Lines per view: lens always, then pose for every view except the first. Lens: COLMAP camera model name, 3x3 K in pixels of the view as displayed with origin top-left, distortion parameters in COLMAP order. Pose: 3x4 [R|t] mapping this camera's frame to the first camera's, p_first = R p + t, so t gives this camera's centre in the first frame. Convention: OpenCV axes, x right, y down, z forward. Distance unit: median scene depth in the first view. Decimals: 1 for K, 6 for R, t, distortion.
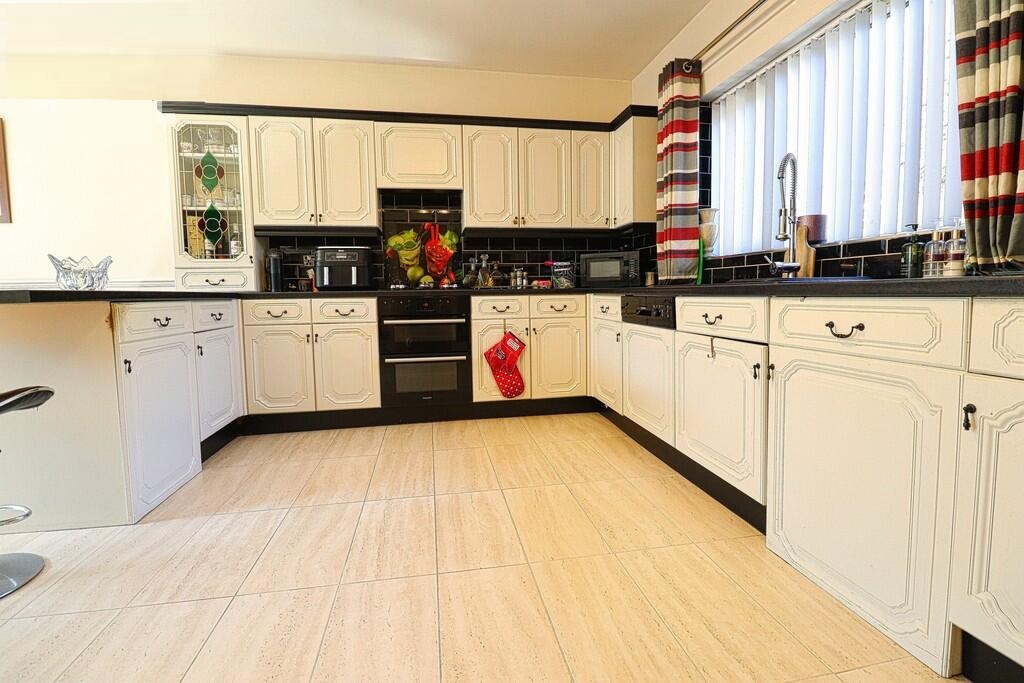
lens RADIAL K [[473.6, 0, 515.2], [0, 473.6, 329.5], [0, 0, 1]] dist [-0.001701, -0.012065]
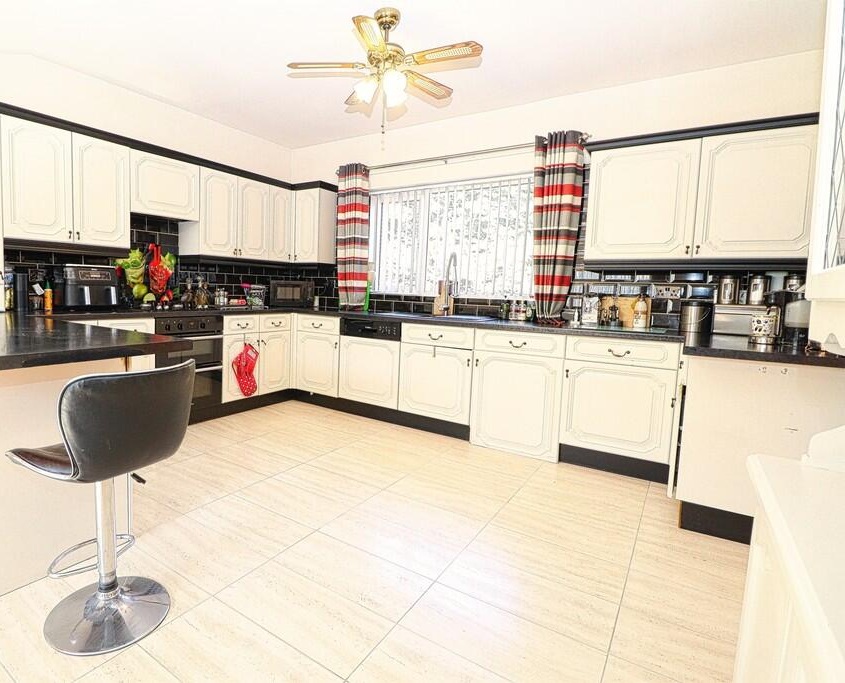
lens RADIAL K [[478.4, 0, 332.7], [0, 478.4, 331.3], [0, 0, 1]] dist [0.001560, -0.000037]
pose [[0.735420, -0.025662, 0.677125, -0.726340], [0.011059, 0.999604, 0.025872, -0.060569], [-0.677521, -0.011538, 0.735413, -0.088260]]
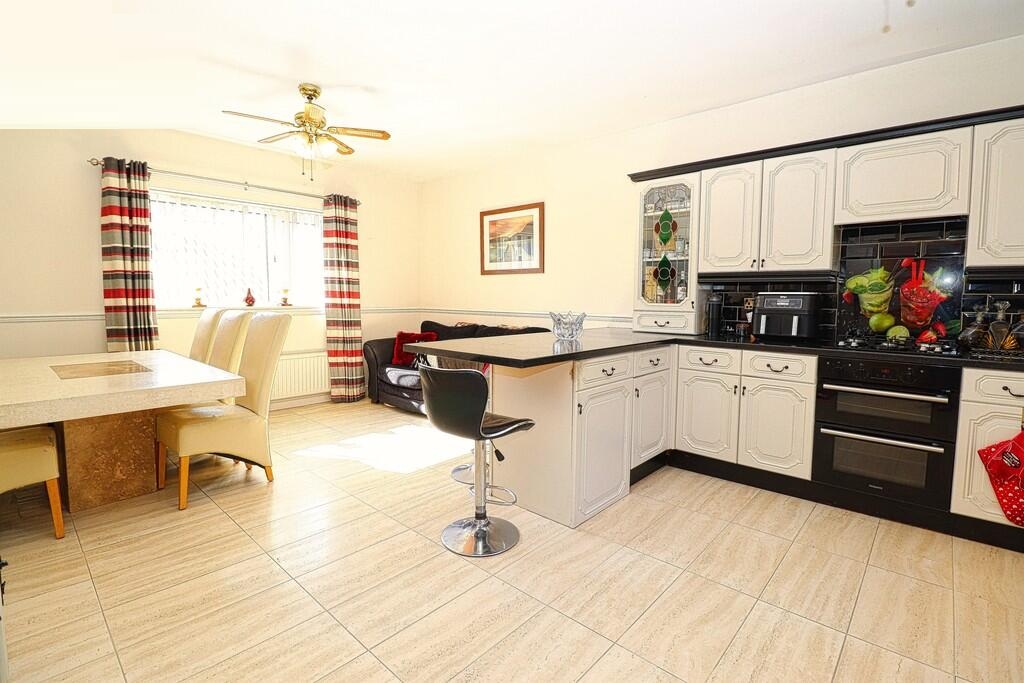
lens RADIAL K [[473.6, 0, 515.2], [0, 473.6, 329.5], [0, 0, 1]] dist [-0.001701, -0.012065]
pose [[0.605776, 0.078643, -0.791739, 0.053043], [-0.077433, 0.996207, 0.039708, -0.105311], [0.791858, 0.037252, 0.609568, 0.028667]]
